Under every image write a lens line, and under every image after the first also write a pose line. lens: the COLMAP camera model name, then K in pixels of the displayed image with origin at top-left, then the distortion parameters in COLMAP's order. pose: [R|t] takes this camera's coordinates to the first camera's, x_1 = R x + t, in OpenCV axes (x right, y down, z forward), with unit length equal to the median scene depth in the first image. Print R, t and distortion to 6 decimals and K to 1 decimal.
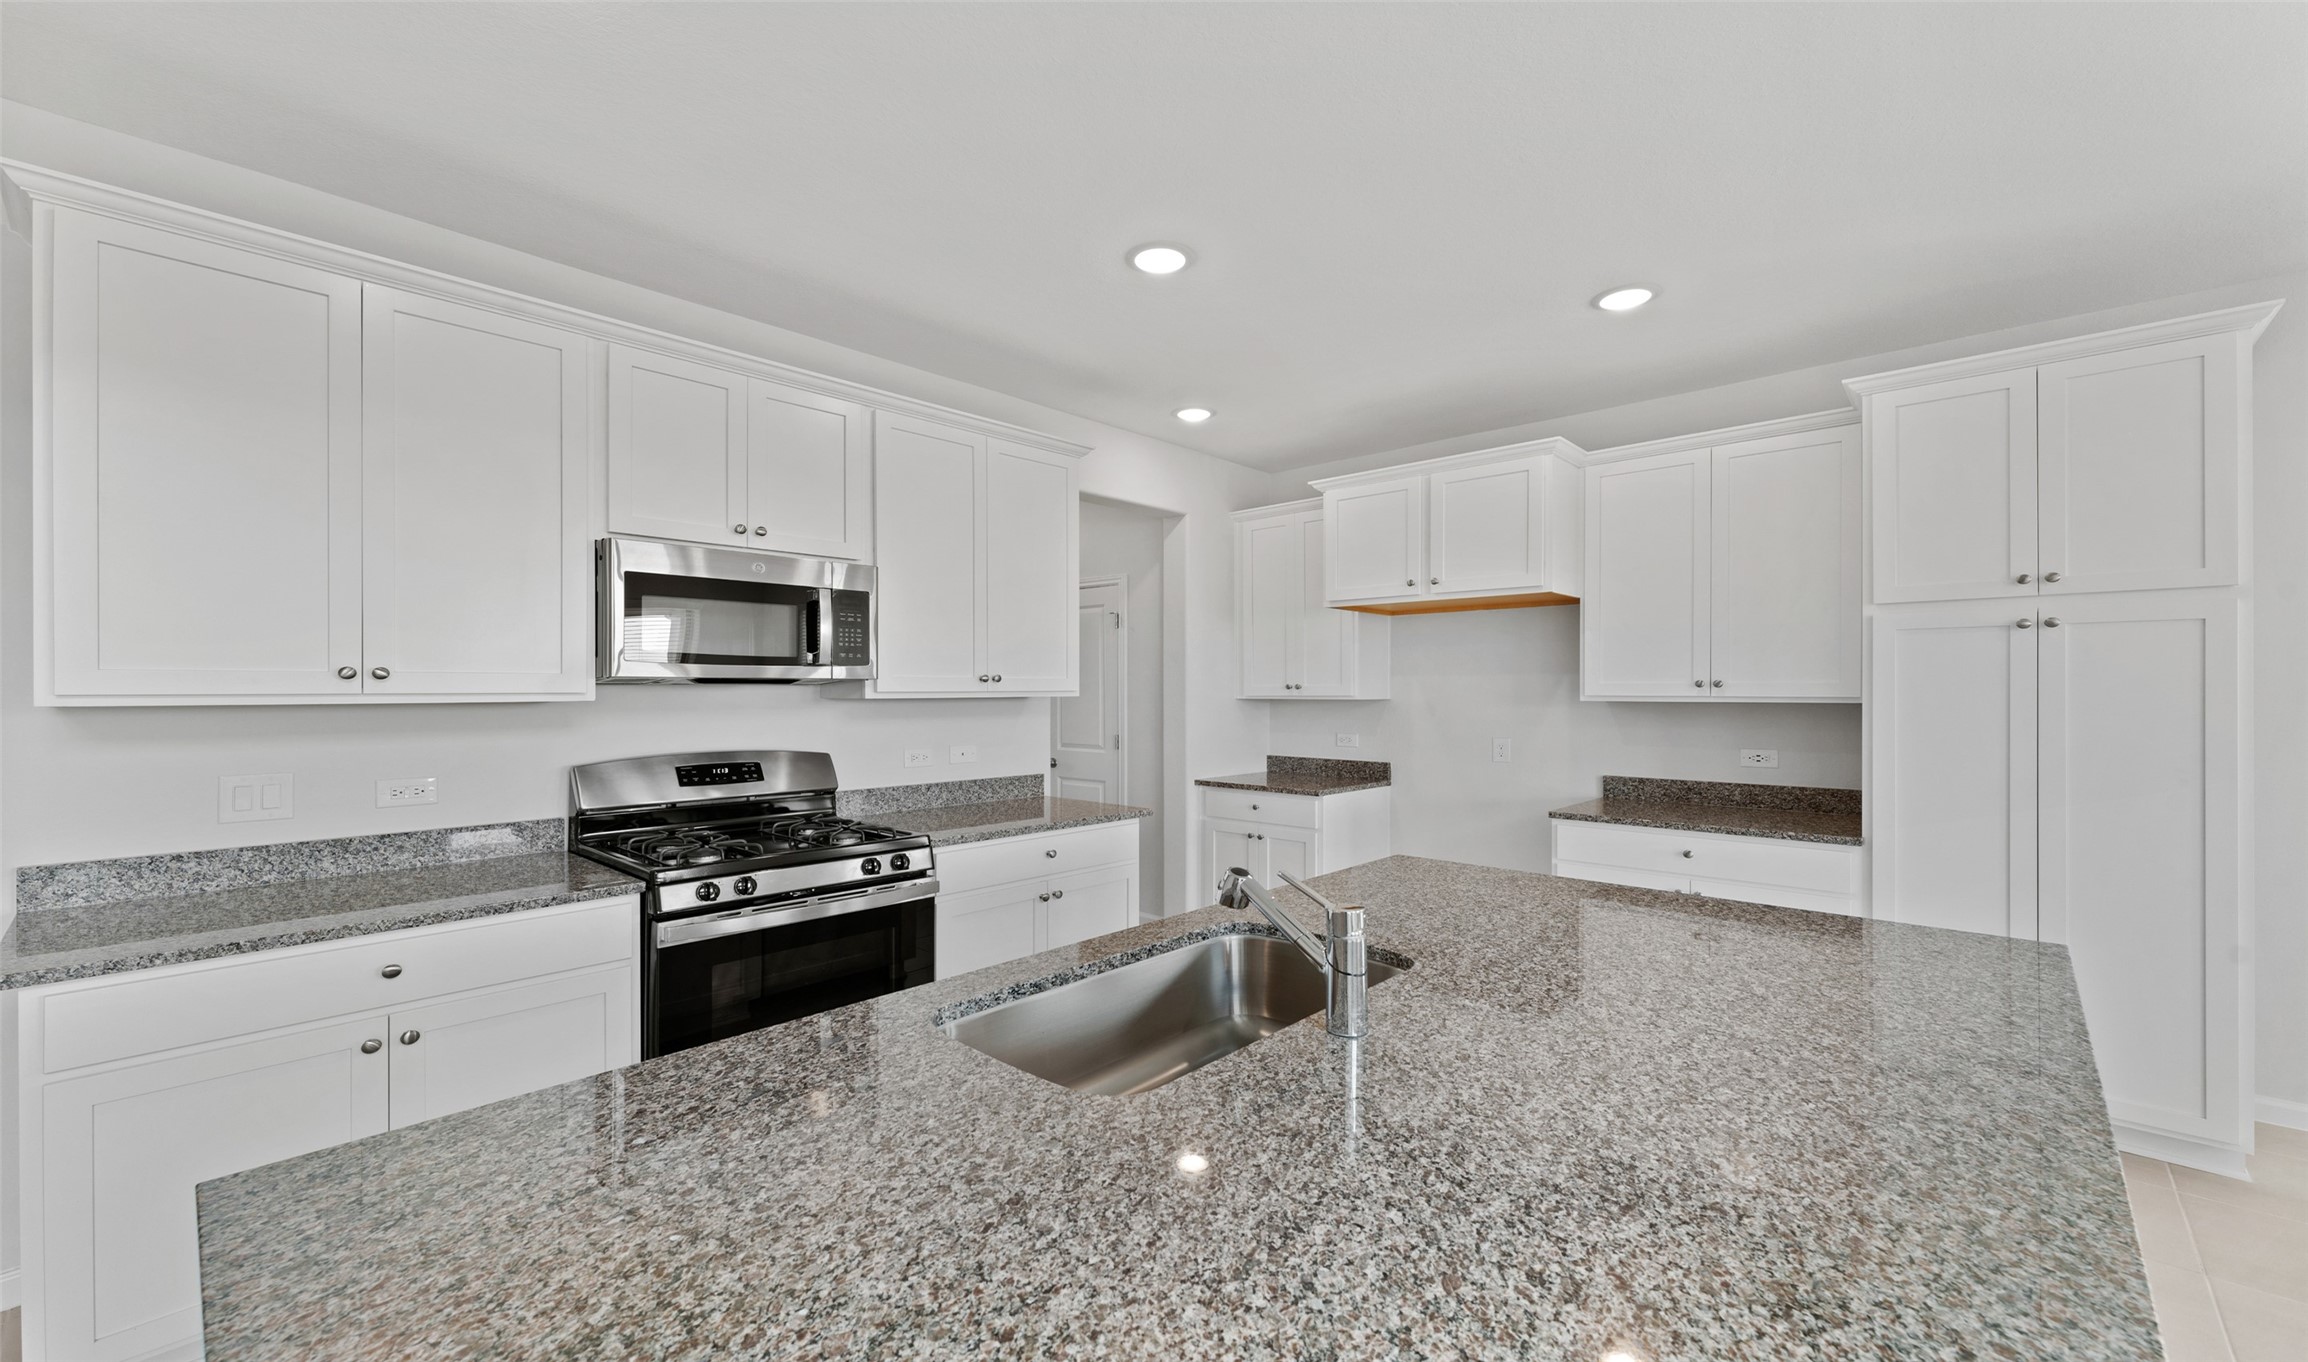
lens RADIAL K [[928.1, 0, 1153.9], [0, 928.1, 701.6], [0, 0, 1]] dist [-0.001156, 0.000070]
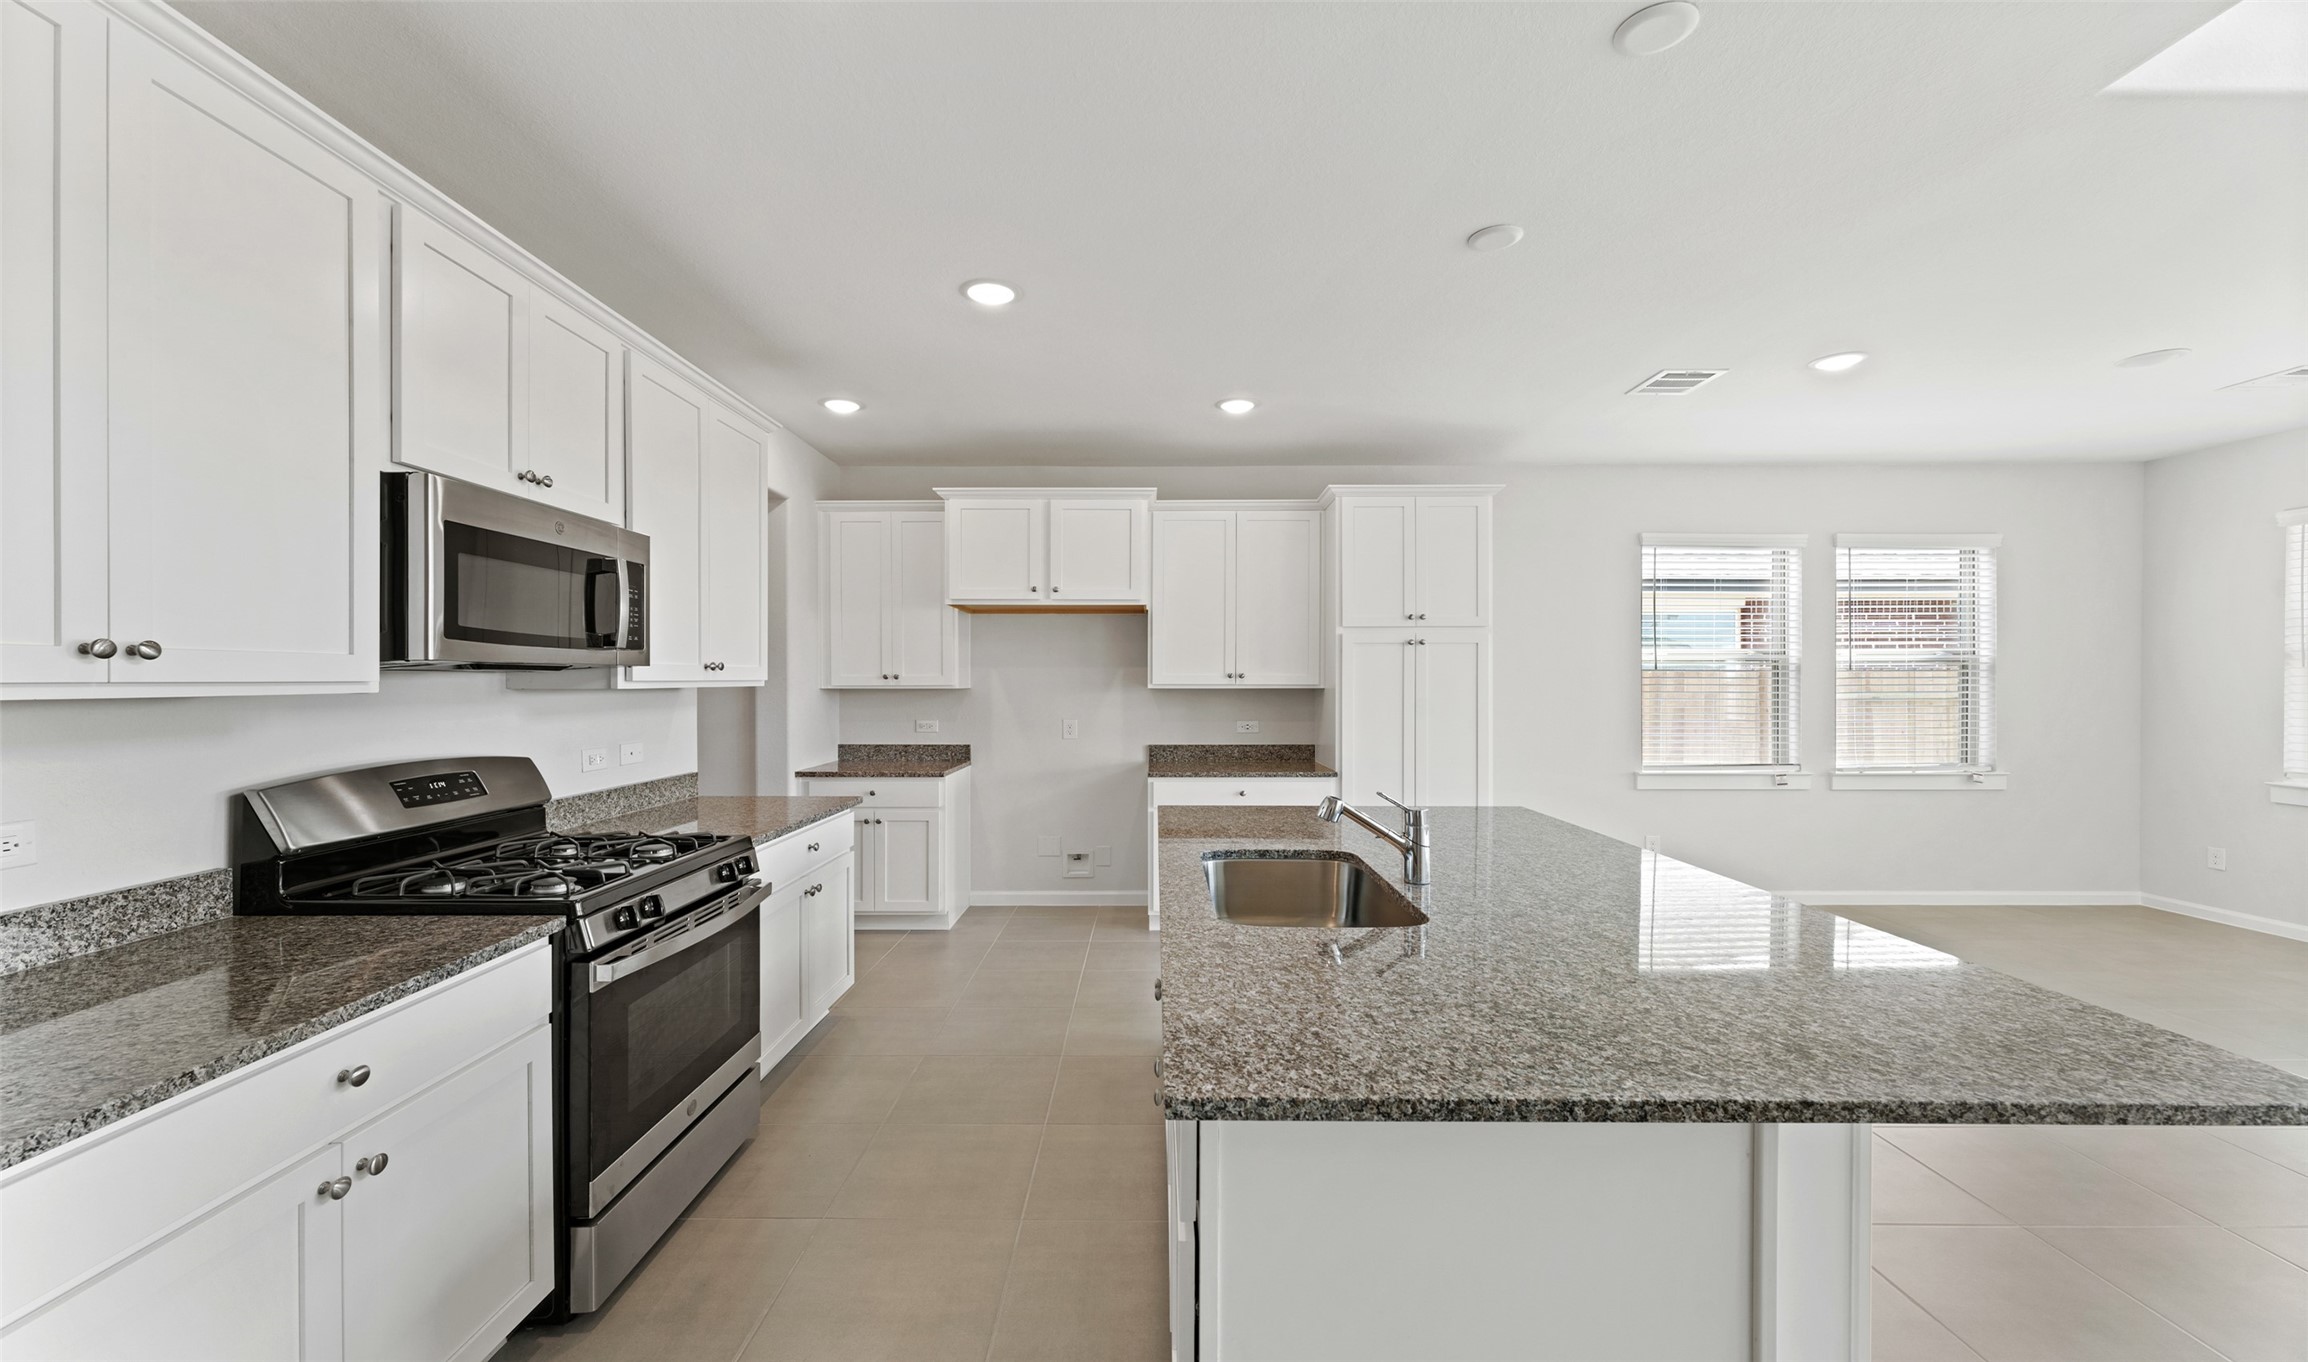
lens RADIAL K [[928.1, 0, 1154.7], [0, 928.1, 689.5], [0, 0, 1]] dist [-0.001156, 0.000070]
pose [[0.728338, -0.005941, 0.685192, -0.496883], [0.008131, 0.999967, 0.000027, 0.001286], [-0.685169, 0.005552, 0.728363, 0.041078]]
